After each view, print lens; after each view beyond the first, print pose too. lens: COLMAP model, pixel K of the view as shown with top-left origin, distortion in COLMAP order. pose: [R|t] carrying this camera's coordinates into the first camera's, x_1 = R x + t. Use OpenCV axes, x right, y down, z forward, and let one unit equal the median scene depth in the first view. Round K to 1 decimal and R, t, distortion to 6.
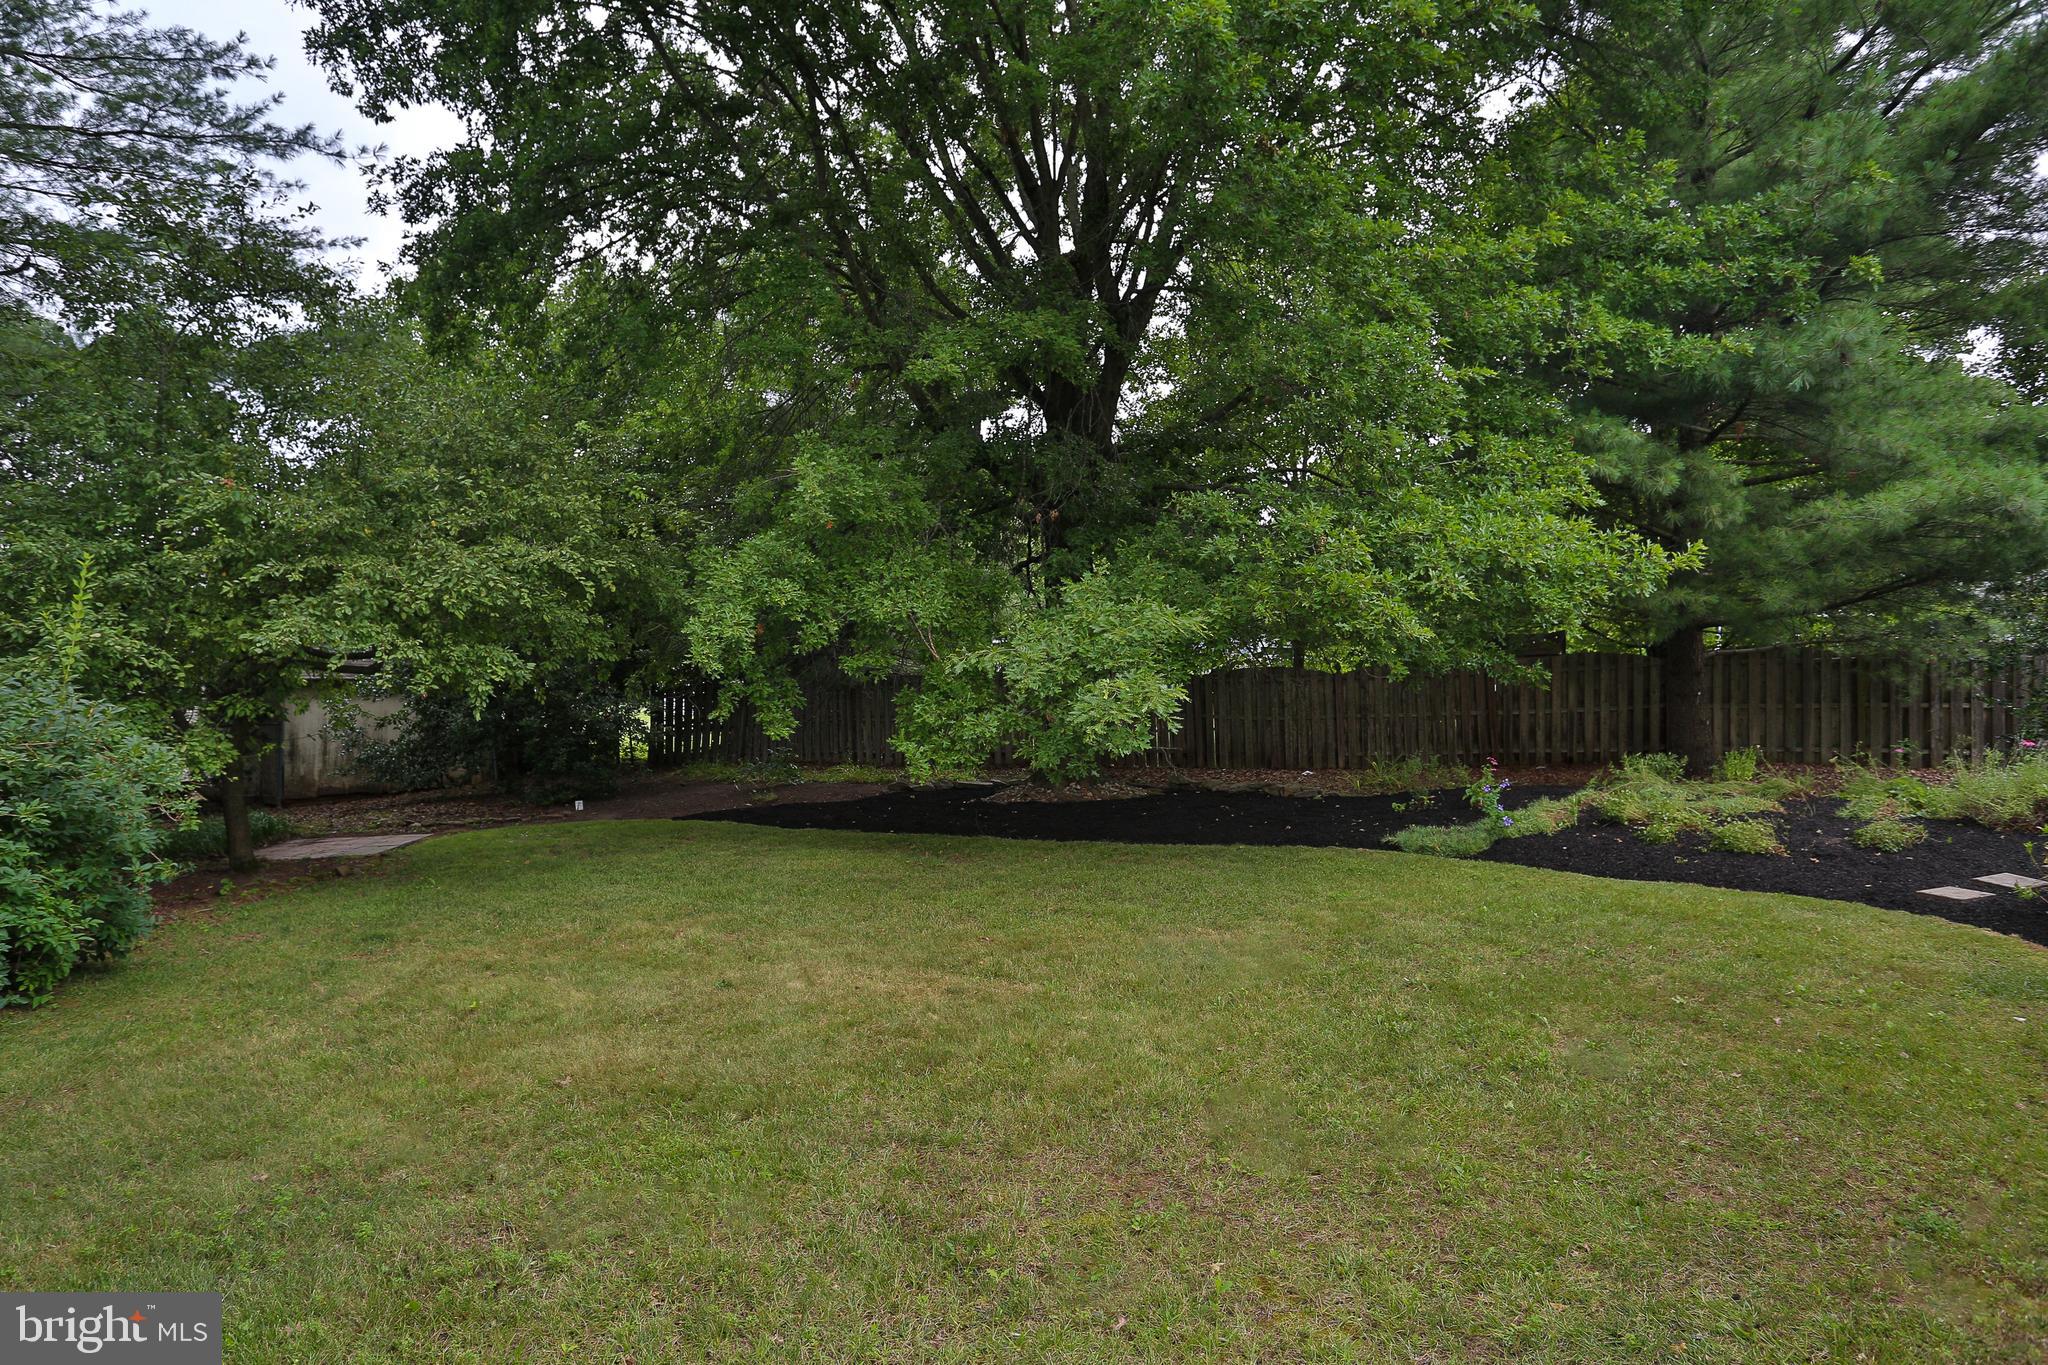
lens RADIAL K [[1183.5, 0, 1025.1], [0, 1183.5, 682.6], [0, 0, 1]] dist [-0.002065, -0.000262]
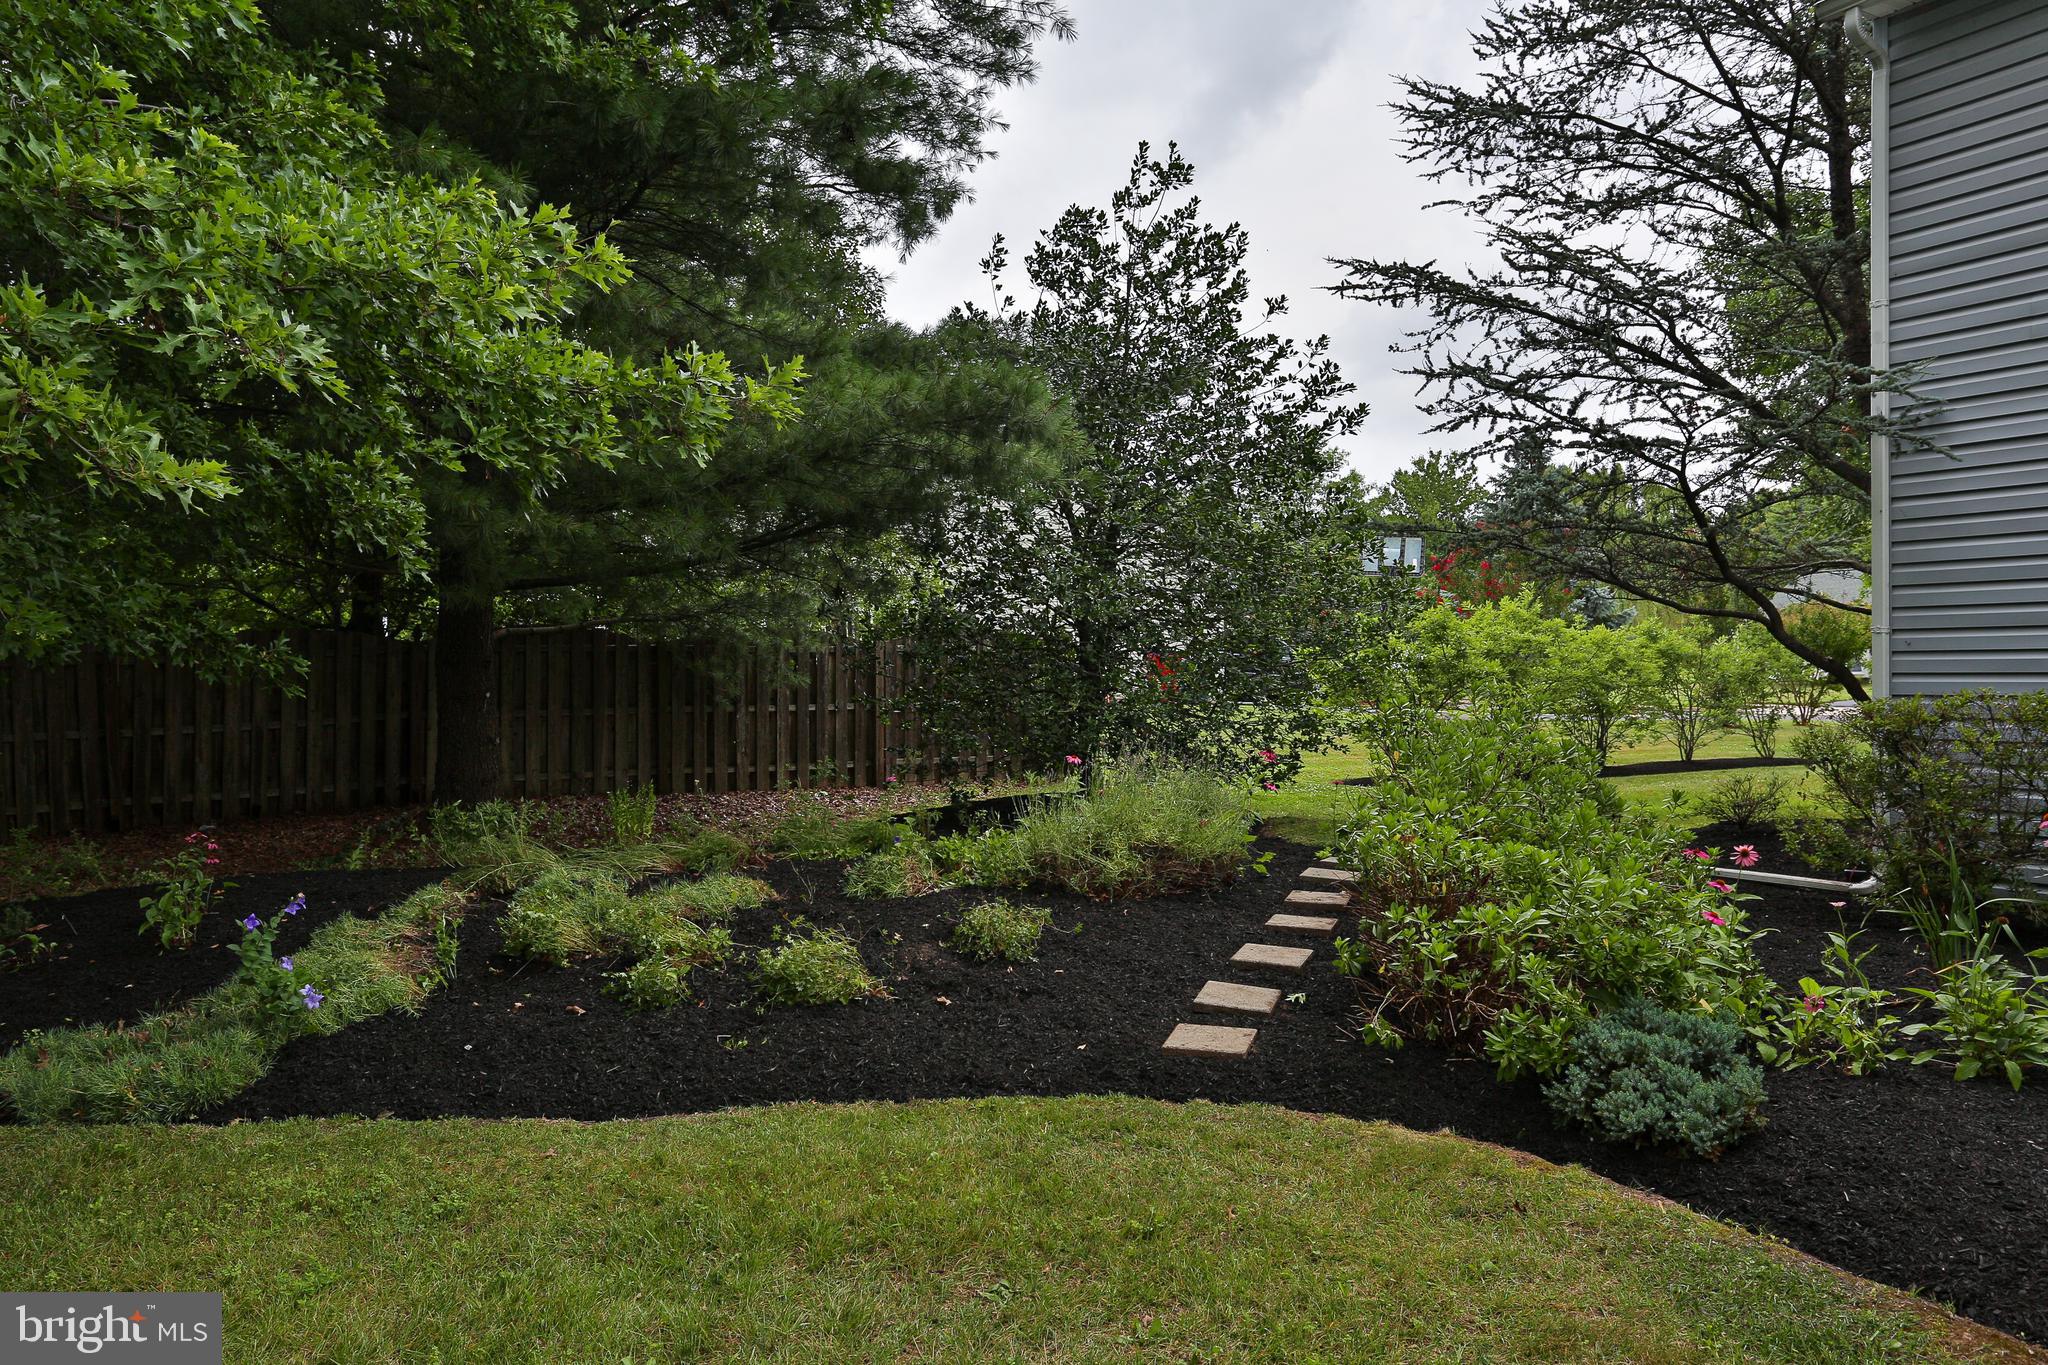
lens RADIAL K [[1439.2, 0, 1026.0], [0, 1439.2, 686.1], [0, 0, 1]] dist [-0.008784, -0.000580]
pose [[0.543692, 0.000290, 0.839285, 0.118288], [0.001878, 0.999997, -0.001562, 0.009041], [-0.839283, 0.002425, 0.543690, 0.504885]]
